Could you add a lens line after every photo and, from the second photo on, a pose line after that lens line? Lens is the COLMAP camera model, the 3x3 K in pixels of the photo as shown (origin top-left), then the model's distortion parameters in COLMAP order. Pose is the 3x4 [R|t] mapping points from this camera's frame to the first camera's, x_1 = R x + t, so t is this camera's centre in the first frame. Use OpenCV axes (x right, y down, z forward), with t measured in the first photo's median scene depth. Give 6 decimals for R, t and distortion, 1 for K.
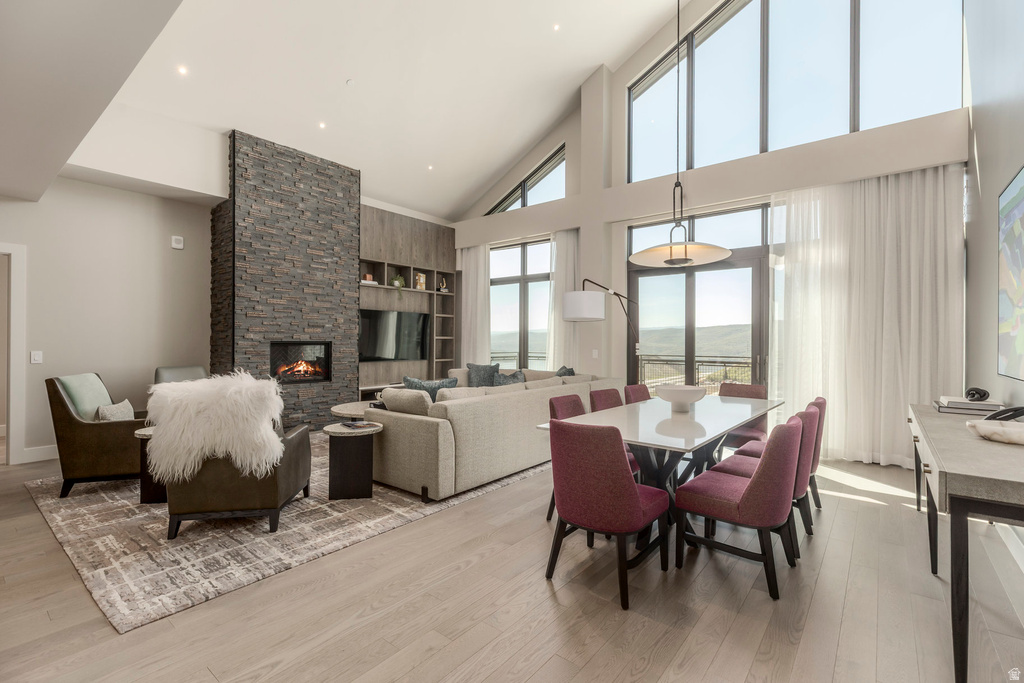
lens RADIAL K [[457.9, 0, 515.4], [0, 457.9, 339.9], [0, 0, 1]] dist [0.007002, -0.000711]
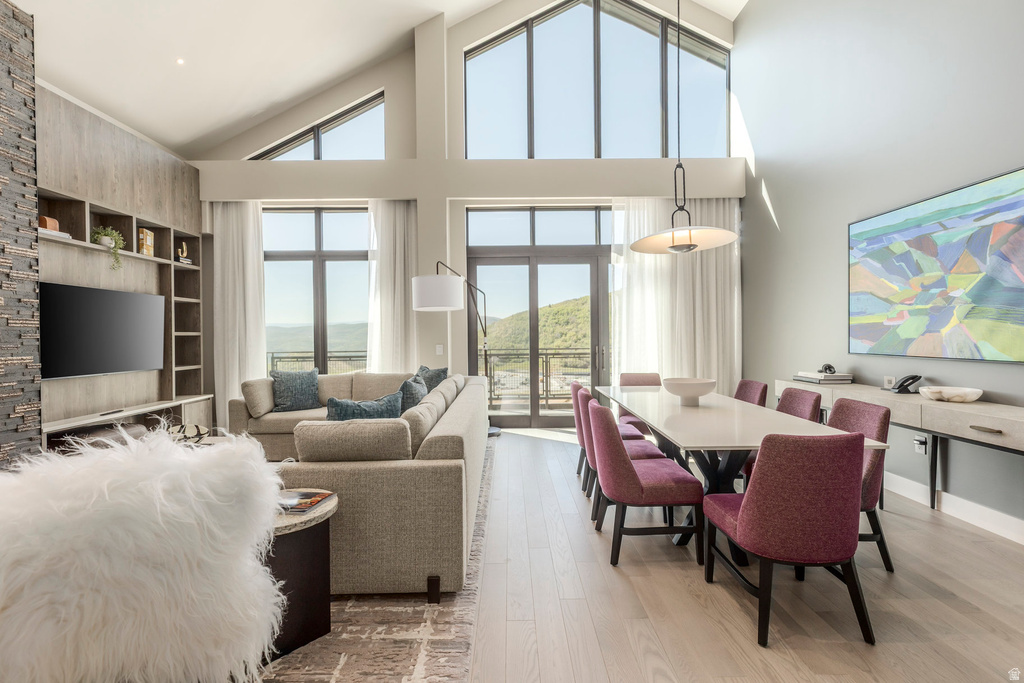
lens RADIAL K [[457.9, 0, 515.4], [0, 457.9, 339.9], [0, 0, 1]] dist [0.007002, -0.000711]
pose [[0.773610, -0.019689, 0.633356, -0.257528], [0.013126, 0.999801, 0.015048, 0.000274], [-0.633526, -0.003327, 0.773715, 0.242889]]
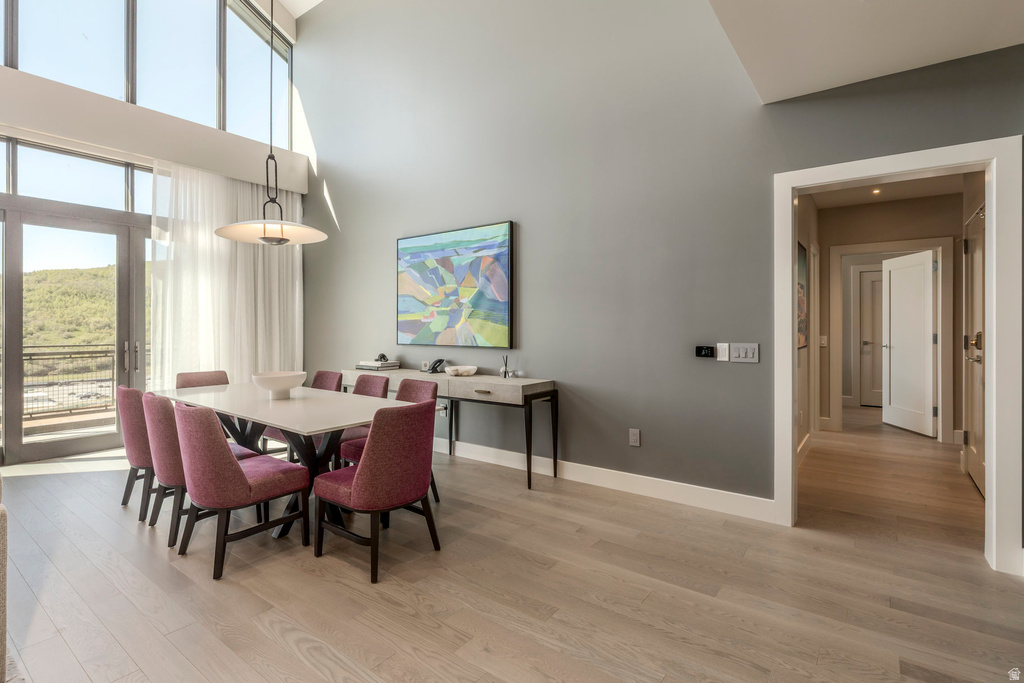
lens RADIAL K [[492.7, 0, 509.7], [0, 492.7, 326.8], [0, 0, 1]] dist [-0.001256, 0.000069]
pose [[-0.027204, -0.005799, 0.999613, -0.333742], [-0.002294, 0.999981, 0.005739, -0.000108], [-0.999627, -0.002137, -0.027217, 0.272826]]
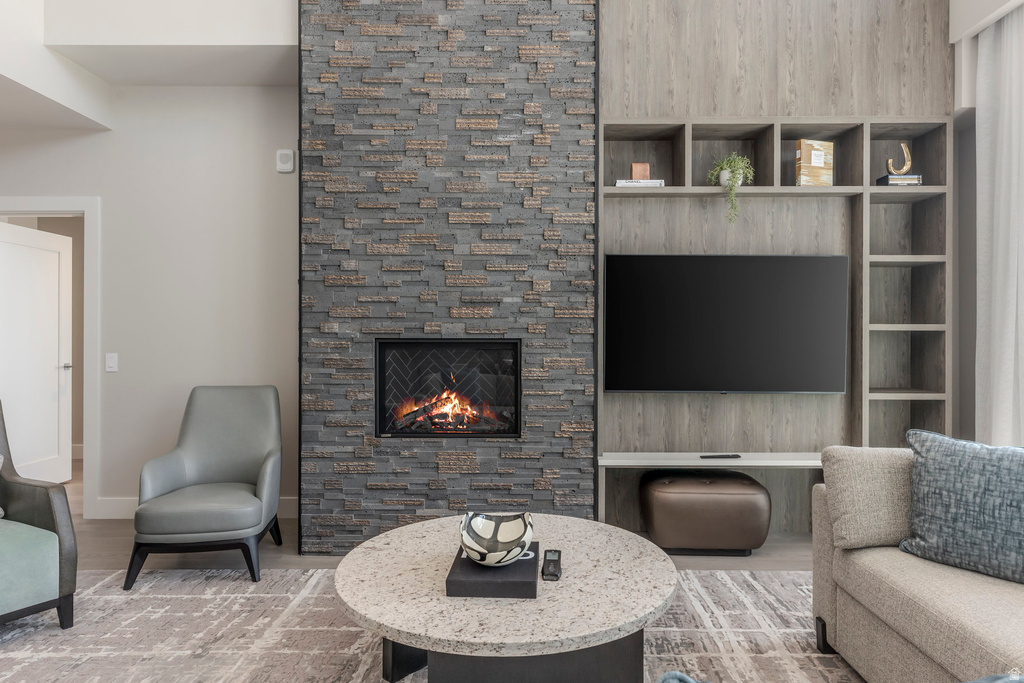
lens RADIAL K [[640.6, 0, 513.4], [0, 640.6, 337.4], [0, 0, 1]] dist [-0.002752, -0.002183]
pose [[0.616192, -0.003428, -0.787589, 0.036230], [0.003150, 0.999993, -0.001887, 0.003083], [0.787590, -0.001318, 0.616198, 0.624057]]
